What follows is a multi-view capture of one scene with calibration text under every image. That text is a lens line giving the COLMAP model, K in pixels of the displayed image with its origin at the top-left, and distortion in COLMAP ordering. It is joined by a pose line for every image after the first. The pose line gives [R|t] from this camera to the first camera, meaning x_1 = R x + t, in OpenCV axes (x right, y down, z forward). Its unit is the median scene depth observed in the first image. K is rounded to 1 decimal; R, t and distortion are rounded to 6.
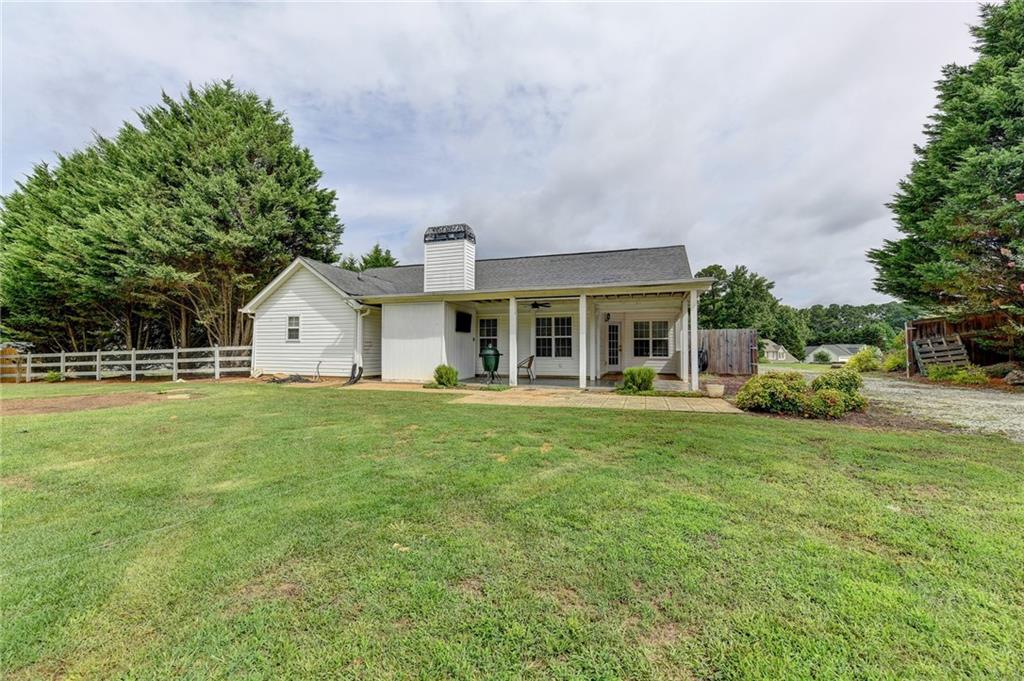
lens RADIAL K [[418.6, 0, 528.7], [0, 418.6, 337.3], [0, 0, 1]] dist [-0.008315, -0.001378]
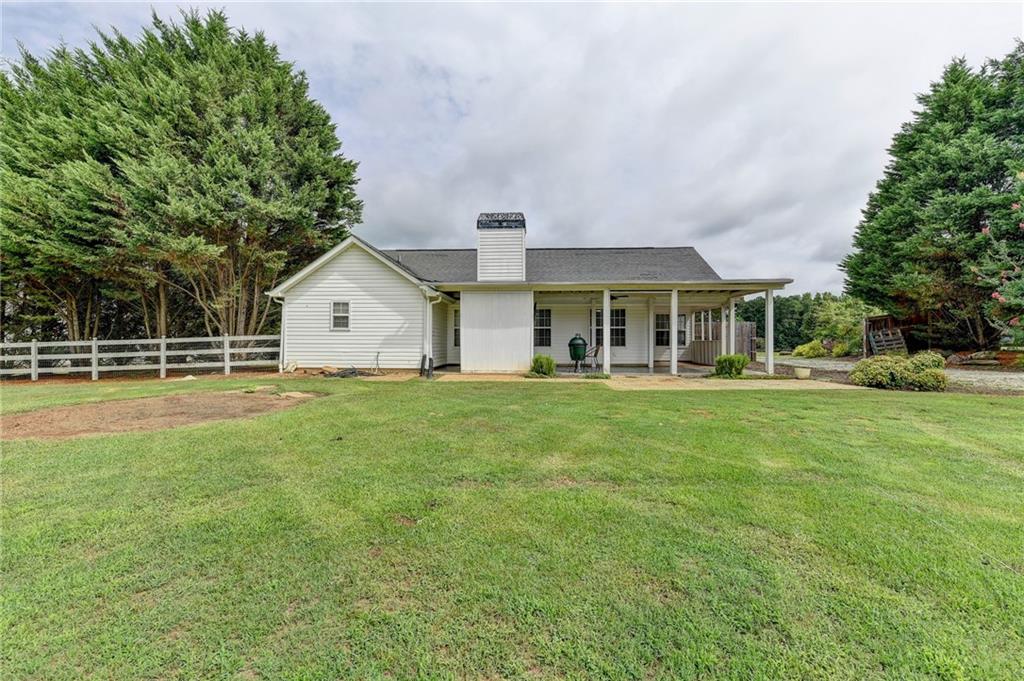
lens RADIAL K [[418.6, 0, 512.7], [0, 418.6, 339.2], [0, 0, 1]] dist [-0.008315, -0.001378]
pose [[0.962620, 0.000673, 0.270856, -0.460589], [-0.007687, 0.999662, 0.024837, 0.004057], [-0.270748, -0.025990, 0.962299, 0.044847]]
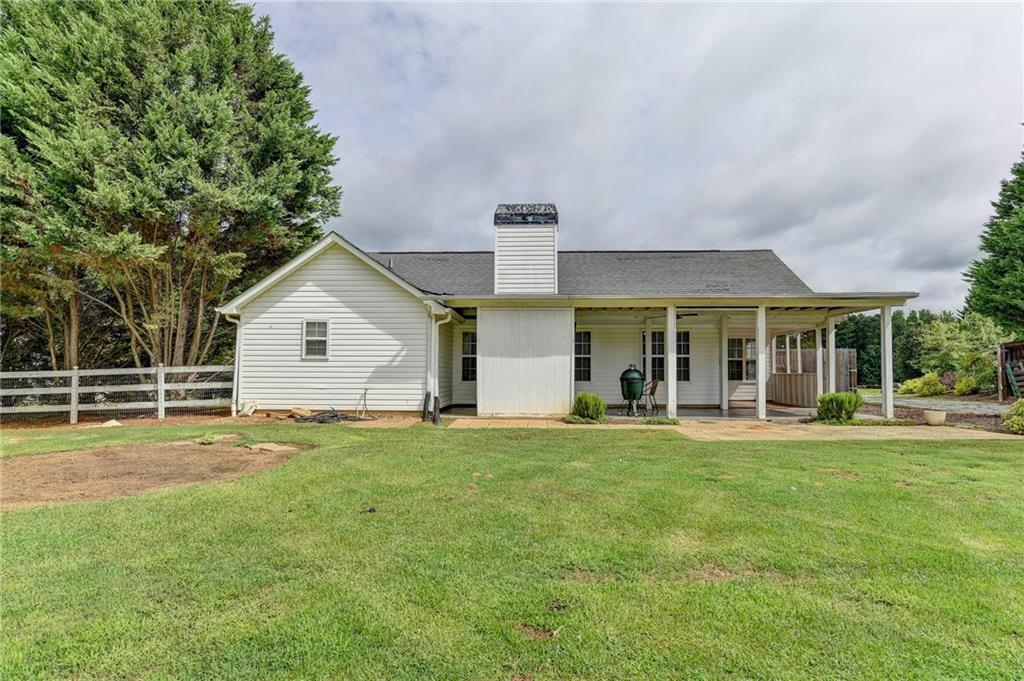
lens RADIAL K [[552.5, 0, 510.9], [0, 552.5, 355.9], [0, 0, 1]] dist [-0.008525, 0.000858]
pose [[0.959529, 0.009281, 0.281458, -0.522555], [-0.009363, 0.999956, -0.001054, 0.002516], [-0.281455, -0.001624, 0.959573, 0.073721]]
